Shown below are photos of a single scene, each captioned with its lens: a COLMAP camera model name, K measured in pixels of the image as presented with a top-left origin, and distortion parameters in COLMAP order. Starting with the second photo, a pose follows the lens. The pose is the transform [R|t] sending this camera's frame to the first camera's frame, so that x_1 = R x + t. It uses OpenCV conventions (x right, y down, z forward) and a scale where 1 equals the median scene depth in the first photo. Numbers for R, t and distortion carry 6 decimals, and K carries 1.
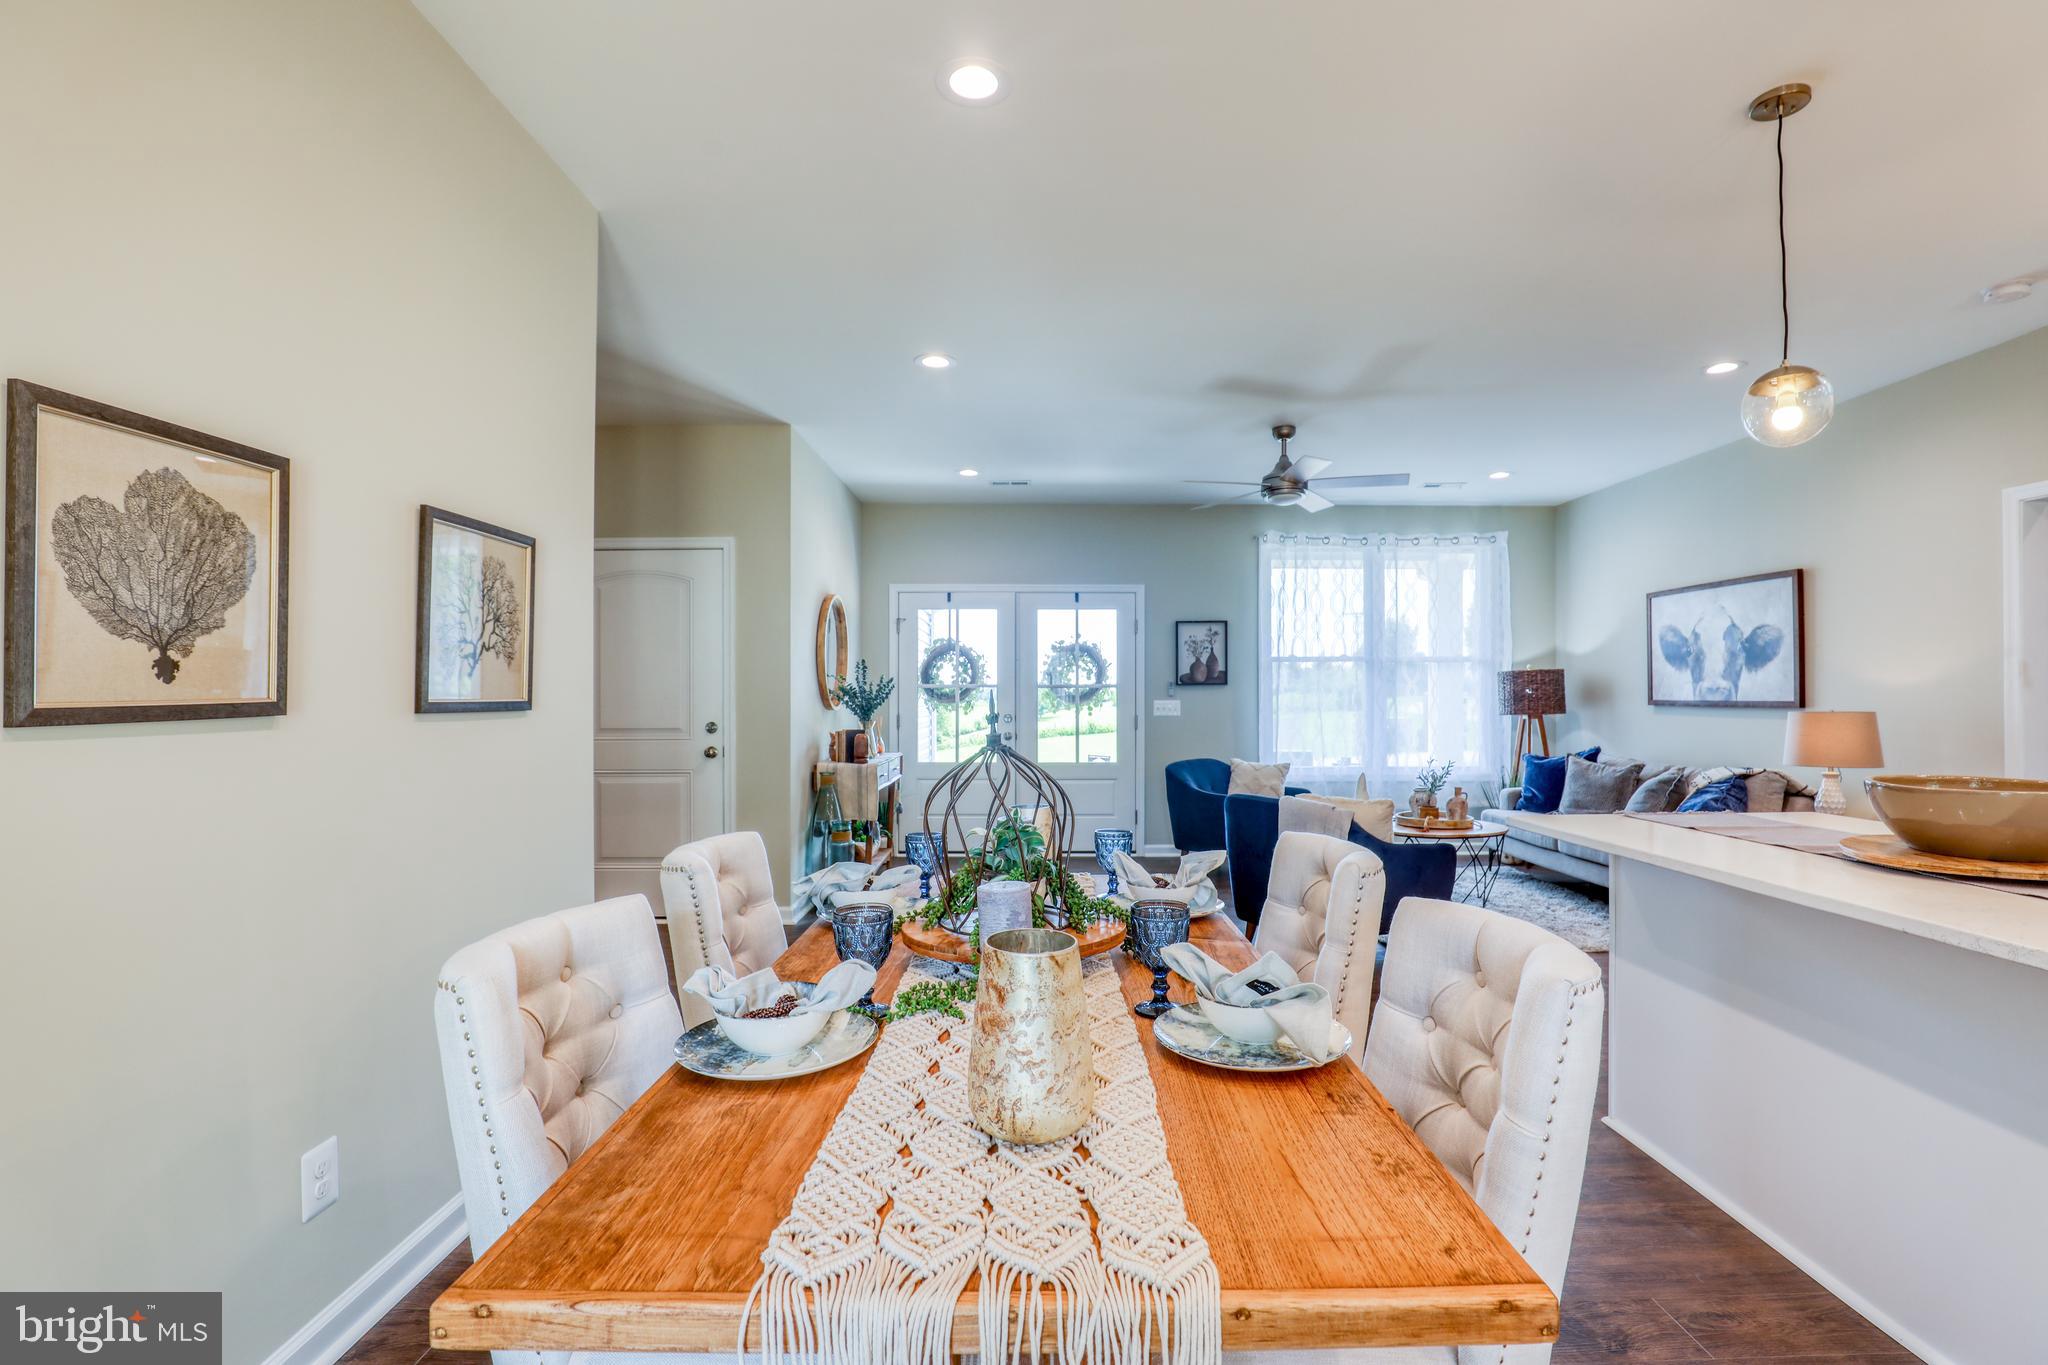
lens RADIAL K [[934.1, 0, 1042.7], [0, 934.1, 692.6], [0, 0, 1]] dist [-0.038734, 0.007918]
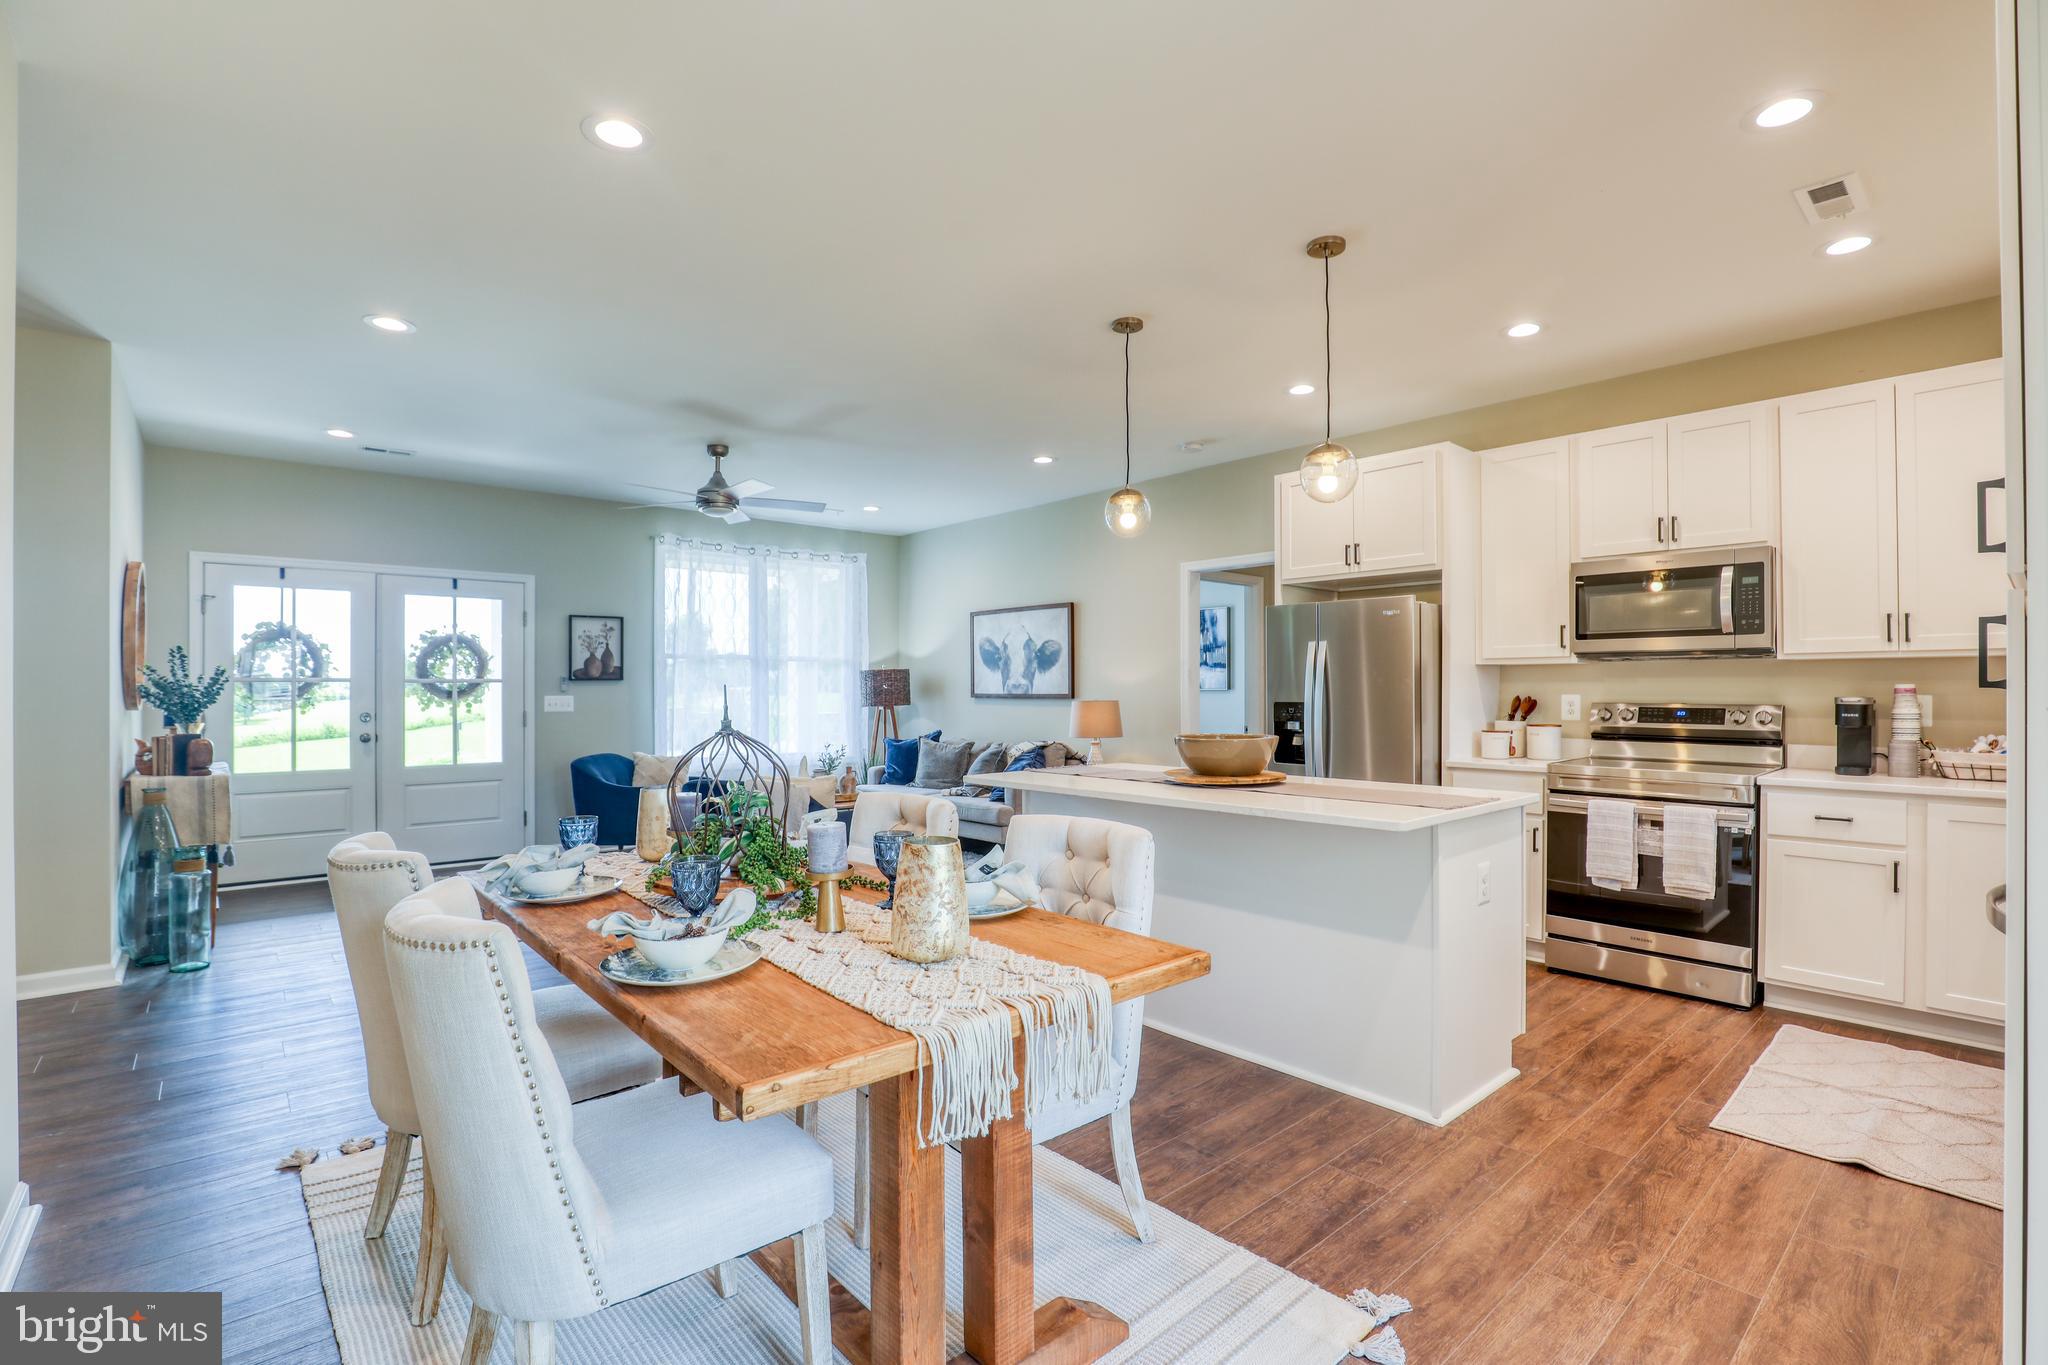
lens RADIAL K [[934.1, 0, 1016.3], [0, 934.1, 688.5], [0, 0, 1]] dist [-0.038734, 0.007918]
pose [[0.761714, -0.000078, 0.647913, -0.163299], [-0.000188, 1.000000, 0.000342, 0.000316], [-0.647913, -0.000382, 0.761714, -0.057186]]
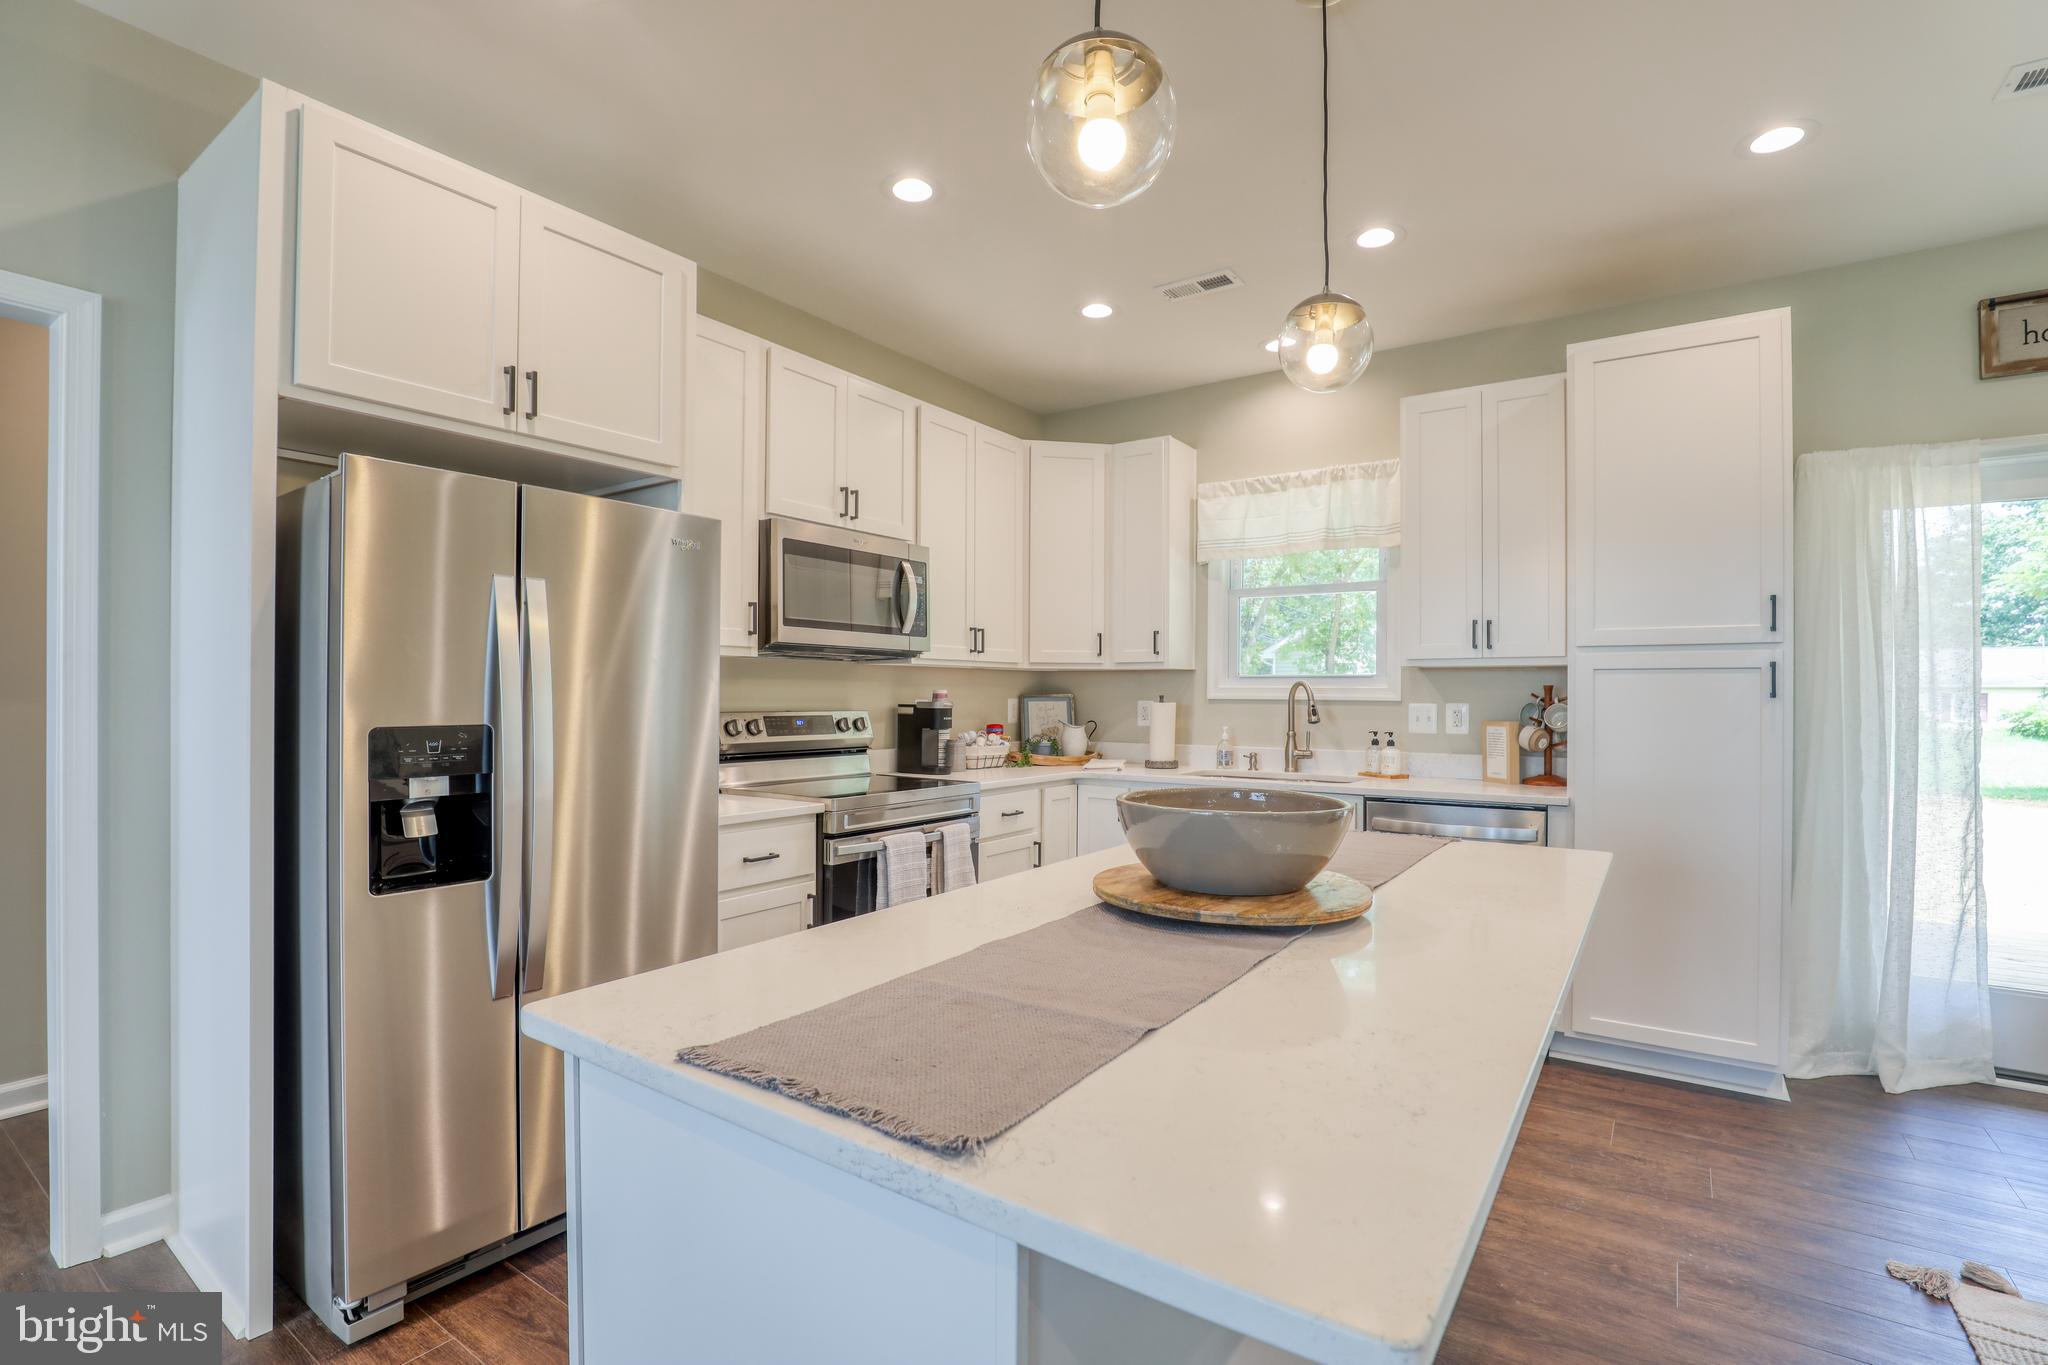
lens RADIAL K [[934.1, 0, 1064.7], [0, 934.1, 686.7], [0, 0, 1]] dist [-0.038734, 0.007918]
pose [[-0.826970, 0.001902, 0.562243, 0.212760], [-0.004620, 0.999938, -0.010177, 0.001841], [-0.562227, -0.011013, -0.826909, 0.557568]]
